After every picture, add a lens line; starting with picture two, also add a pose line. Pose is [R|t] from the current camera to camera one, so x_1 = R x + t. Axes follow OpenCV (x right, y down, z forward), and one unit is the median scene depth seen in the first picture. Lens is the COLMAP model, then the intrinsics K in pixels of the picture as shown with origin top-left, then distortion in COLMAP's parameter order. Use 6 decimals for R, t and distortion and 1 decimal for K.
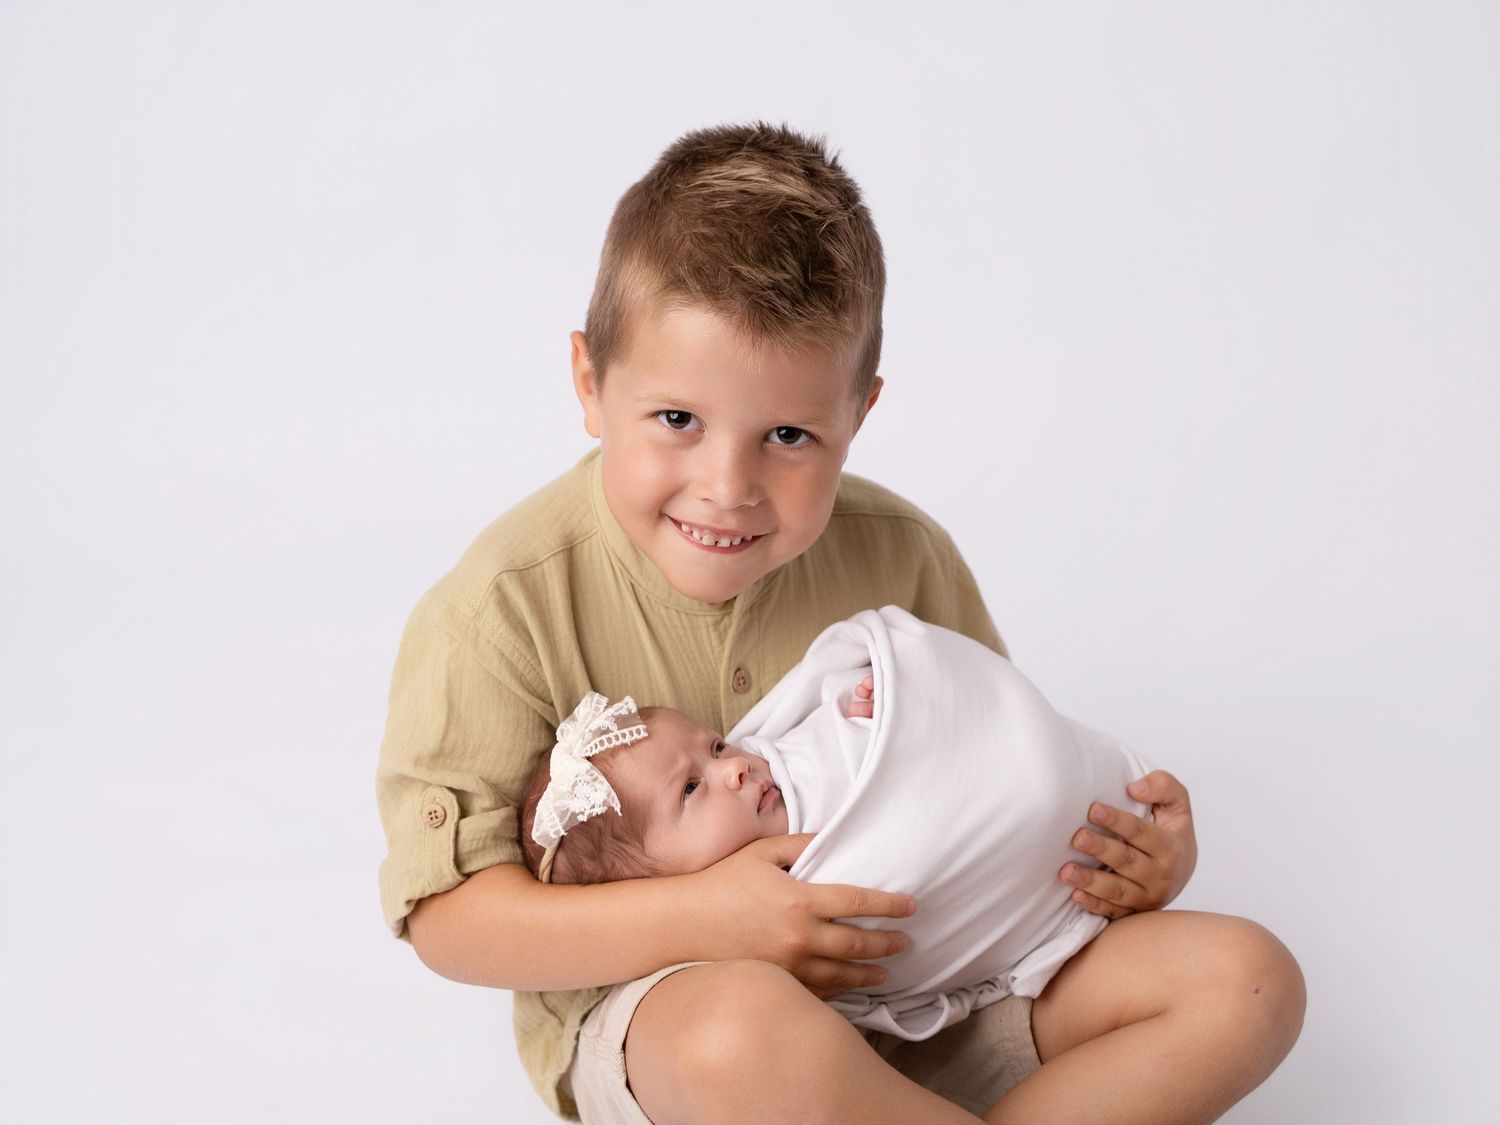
lens RADIAL K [[2203.2, 0, 750.0], [0, 2203.2, 562.5], [0, 0, 1]] dist [-0.001428, -0.000729]
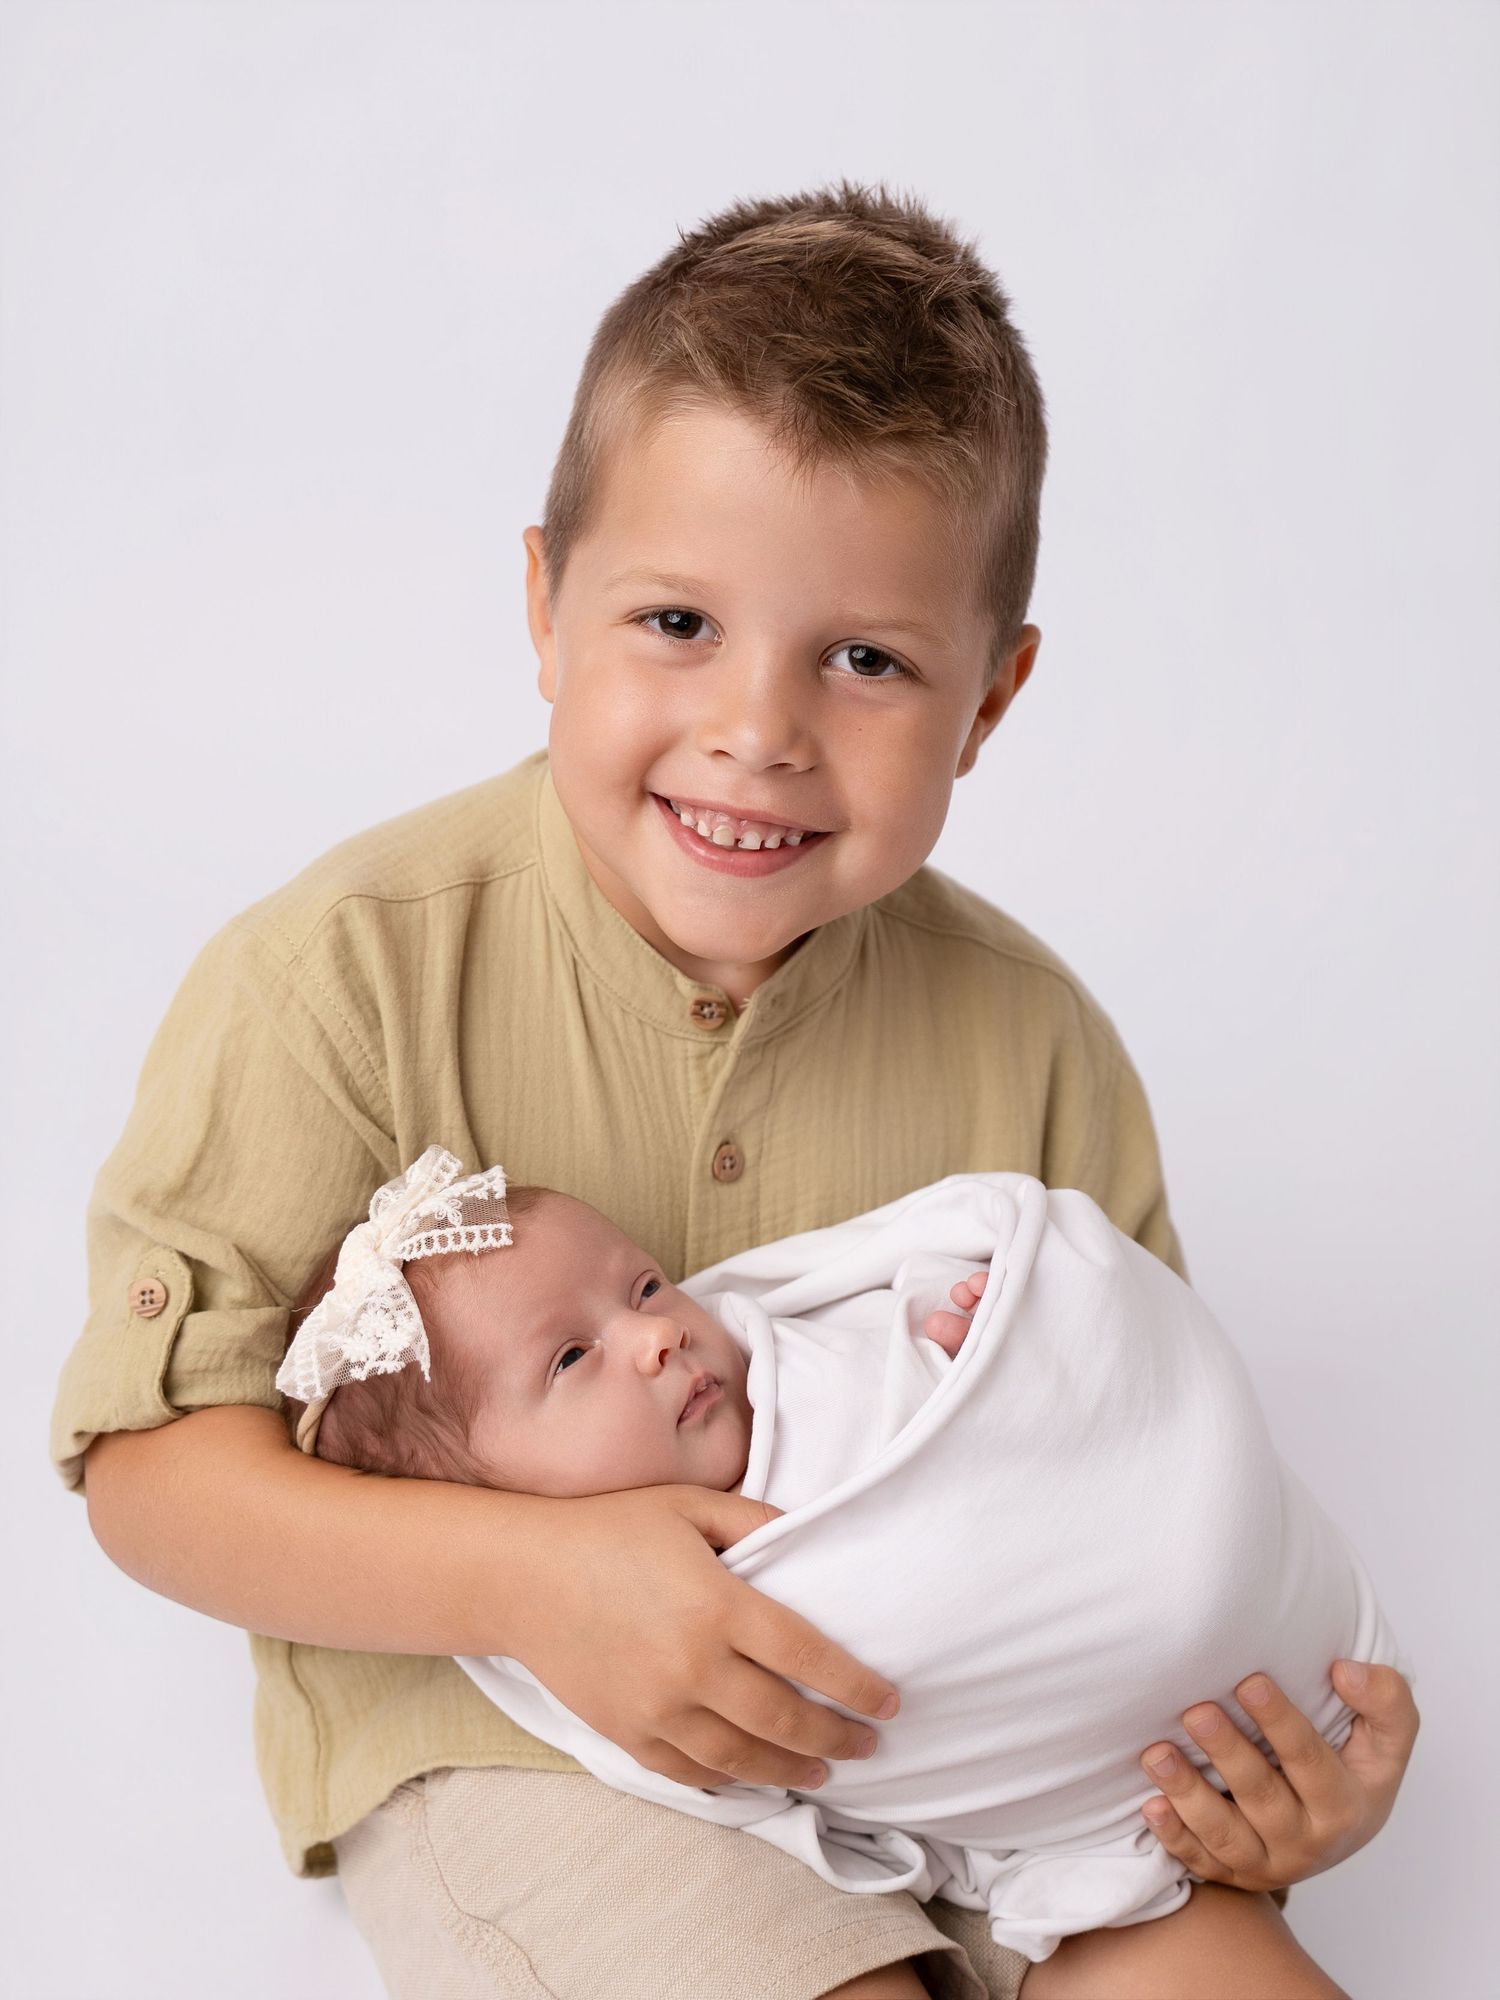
lens RADIAL K [[2451.8, 0, 750.0], [0, 2451.8, 1000.0], [0, 0, 1]] dist [0.002010, 0.003825]
pose [[0.976166, 0.188381, -0.107764, 0.067854], [-0.179356, 0.979827, 0.088147, -0.048390], [0.122195, -0.066718, 0.990261, 0.382073]]
